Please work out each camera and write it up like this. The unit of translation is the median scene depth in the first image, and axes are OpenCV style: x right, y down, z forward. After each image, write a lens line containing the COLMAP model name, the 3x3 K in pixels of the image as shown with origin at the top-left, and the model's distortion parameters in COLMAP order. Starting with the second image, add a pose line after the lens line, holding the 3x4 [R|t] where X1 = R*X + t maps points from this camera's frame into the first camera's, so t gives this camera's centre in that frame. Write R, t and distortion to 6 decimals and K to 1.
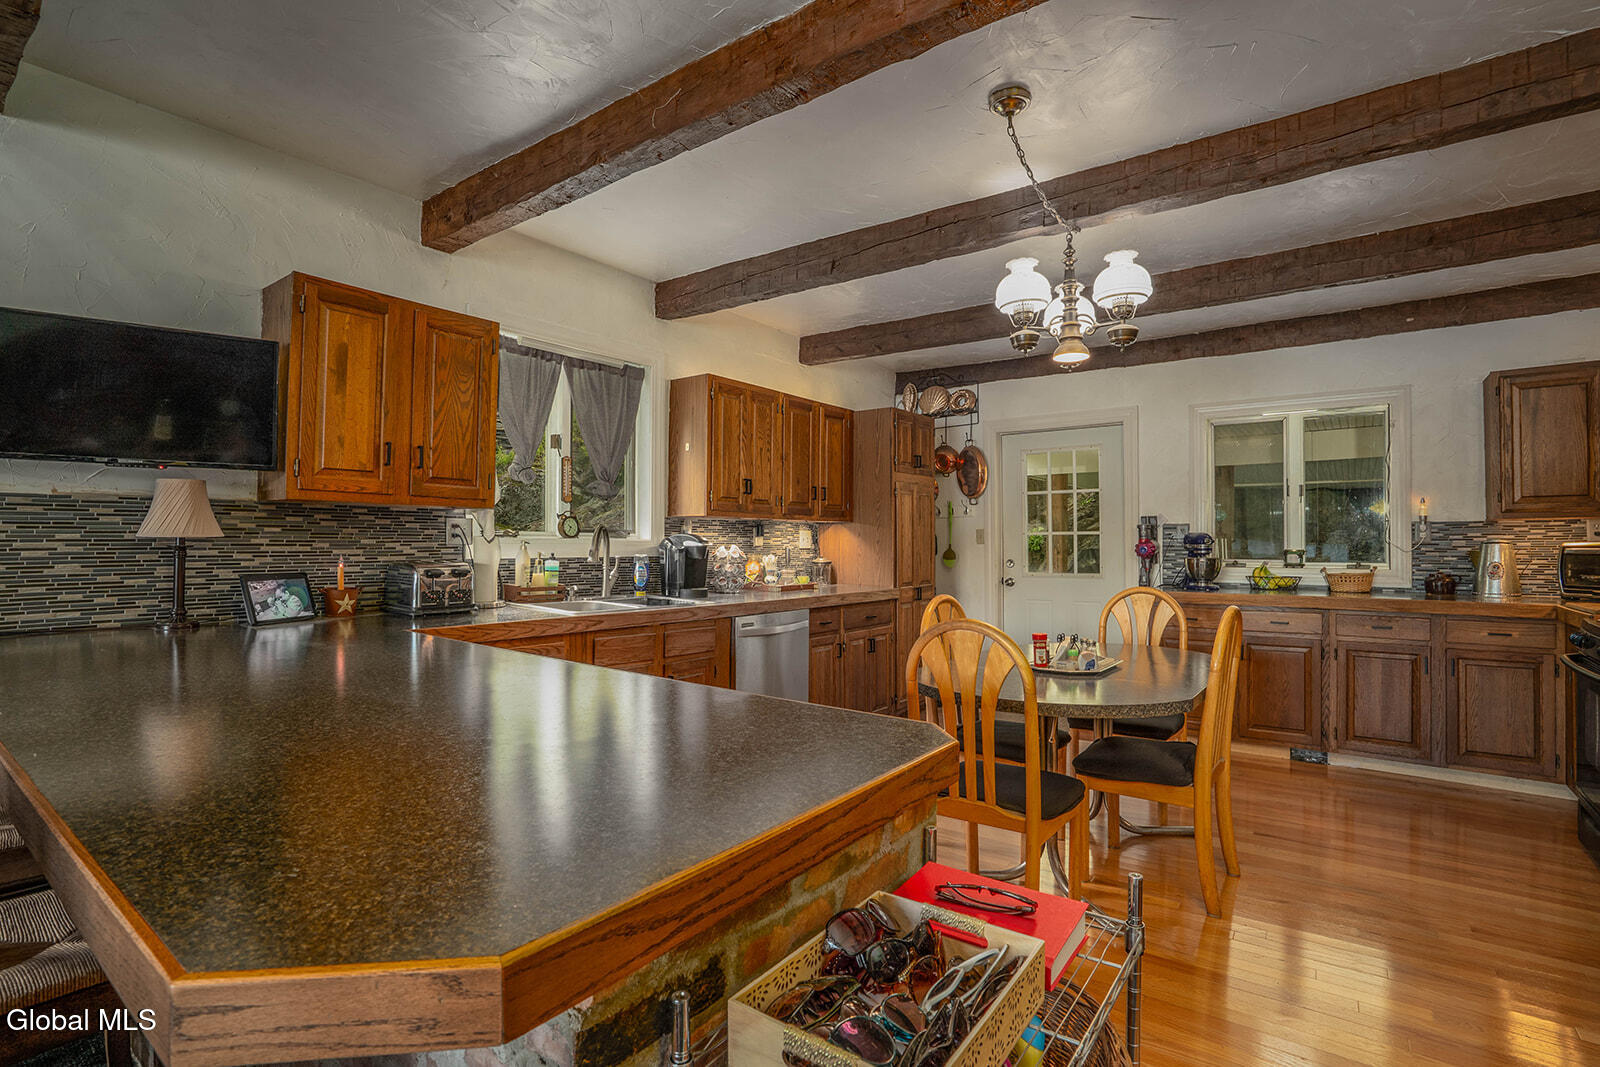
lens RADIAL K [[768.6, 0, 800.0], [0, 768.6, 533.5], [0, 0, 1]] dist [-0.044040, 0.000449]
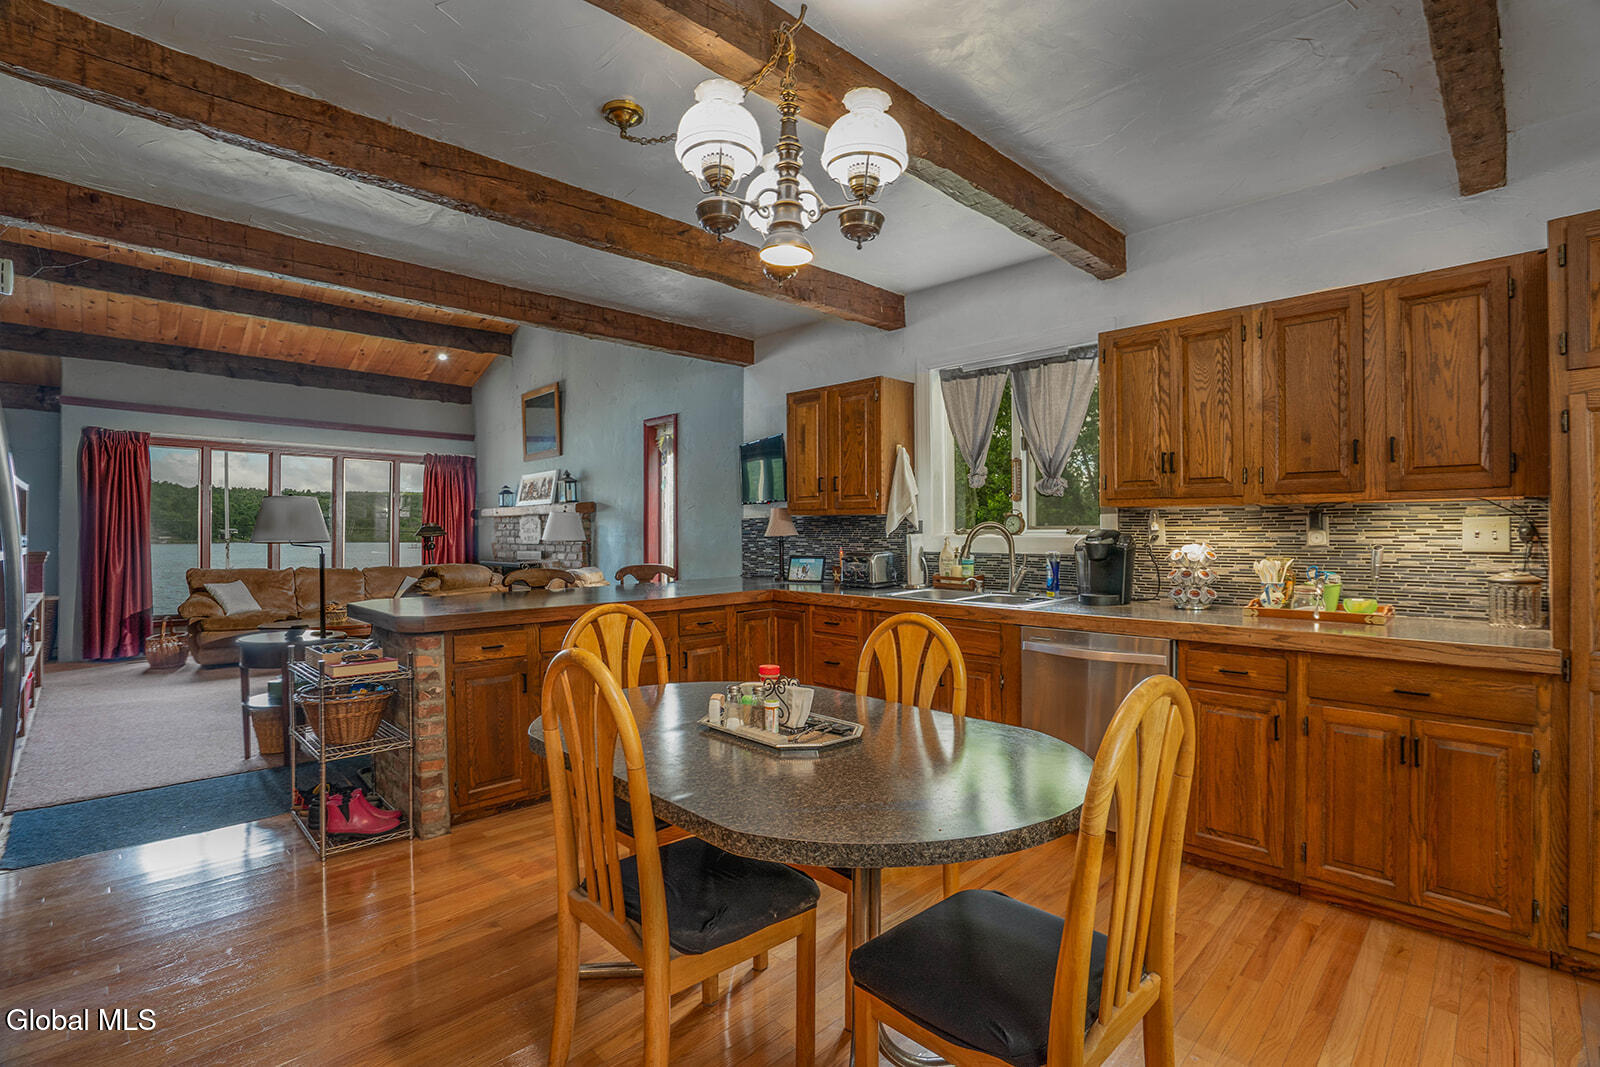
lens RADIAL K [[733.1, 0, 800.0], [0, 733.1, 533.5], [0, 0, 1]] dist [-0.055090, 0.017276]
pose [[-0.139965, -0.005780, -0.990140, 0.768758], [0.010497, 0.999918, -0.007321, 0.008675], [0.990101, -0.011418, -0.139893, 0.882400]]
